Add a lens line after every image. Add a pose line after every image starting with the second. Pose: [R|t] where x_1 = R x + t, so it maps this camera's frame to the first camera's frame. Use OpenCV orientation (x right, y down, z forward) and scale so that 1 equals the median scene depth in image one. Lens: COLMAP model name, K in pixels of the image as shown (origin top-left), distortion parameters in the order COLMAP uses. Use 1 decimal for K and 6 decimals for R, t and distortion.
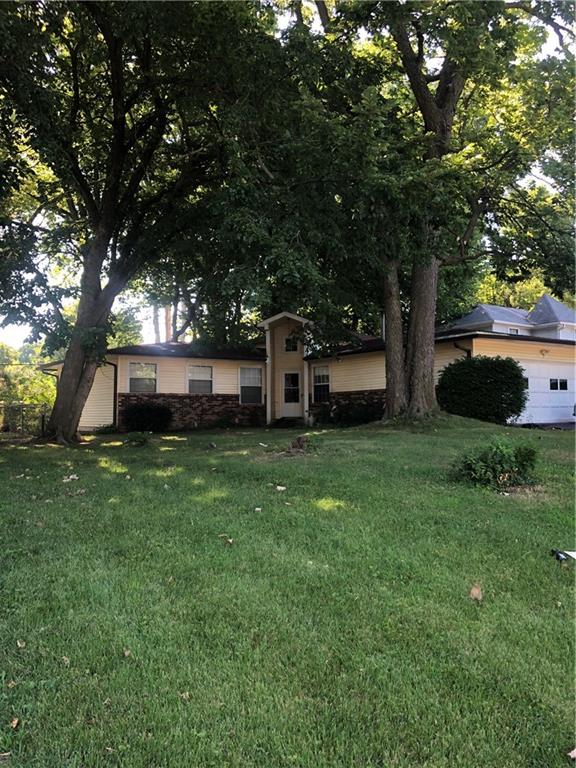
lens RADIAL K [[628.7, 0, 286.2], [0, 628.7, 379.5], [0, 0, 1]] dist [0.031201, -0.036271]
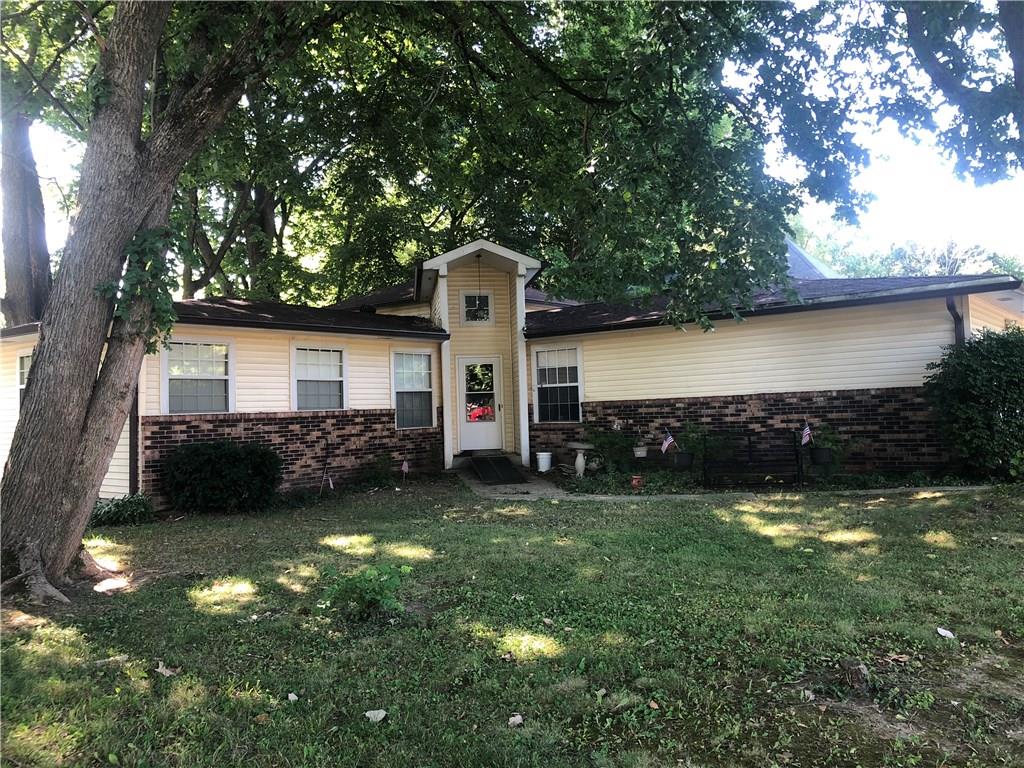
lens RADIAL K [[838.3, 0, 501.3], [0, 838.3, 366.1], [0, 0, 1]] dist [0.031201, -0.036271]
pose [[0.960031, -0.005708, 0.279836, -0.177519], [0.006092, 0.999981, -0.000504, -0.008153], [-0.279828, 0.002189, 0.960048, 0.375276]]
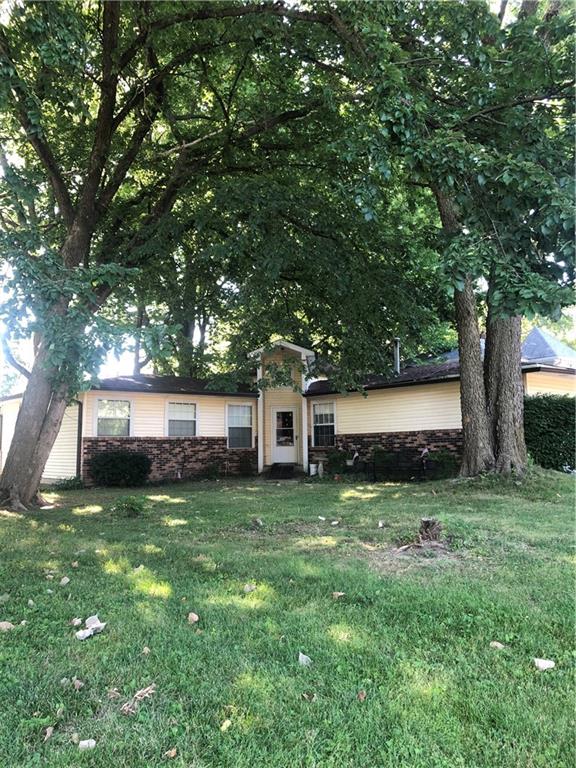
lens RADIAL K [[628.7, 0, 282.0], [0, 628.7, 377.1], [0, 0, 1]] dist [0.031201, -0.036271]
pose [[0.995680, 0.006383, 0.092629, -0.081200], [-0.000966, 0.998292, -0.058408, -0.007377], [-0.092844, 0.058066, 0.993986, 0.156462]]
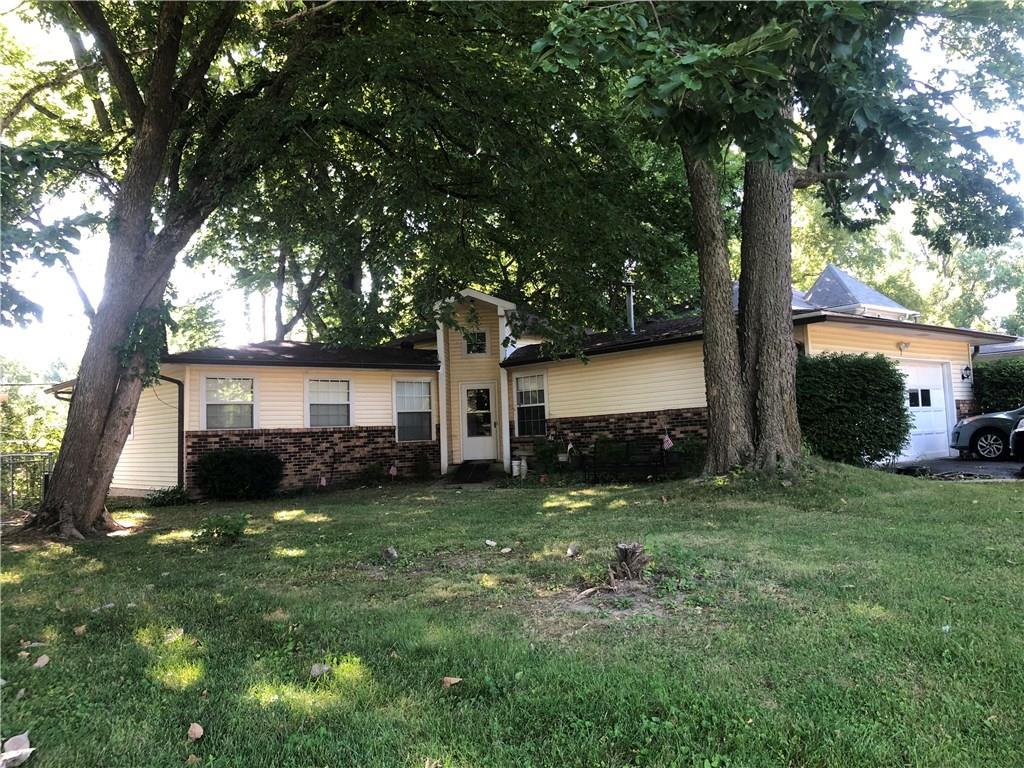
lens RADIAL K [[838.3, 0, 501.4], [0, 838.3, 362.0], [0, 0, 1]] dist [0.031201, -0.036271]
pose [[0.995557, -0.019850, 0.092043, -0.047008], [0.023371, 0.999030, -0.037334, -0.005271], [-0.091212, 0.039319, 0.995055, 0.195212]]
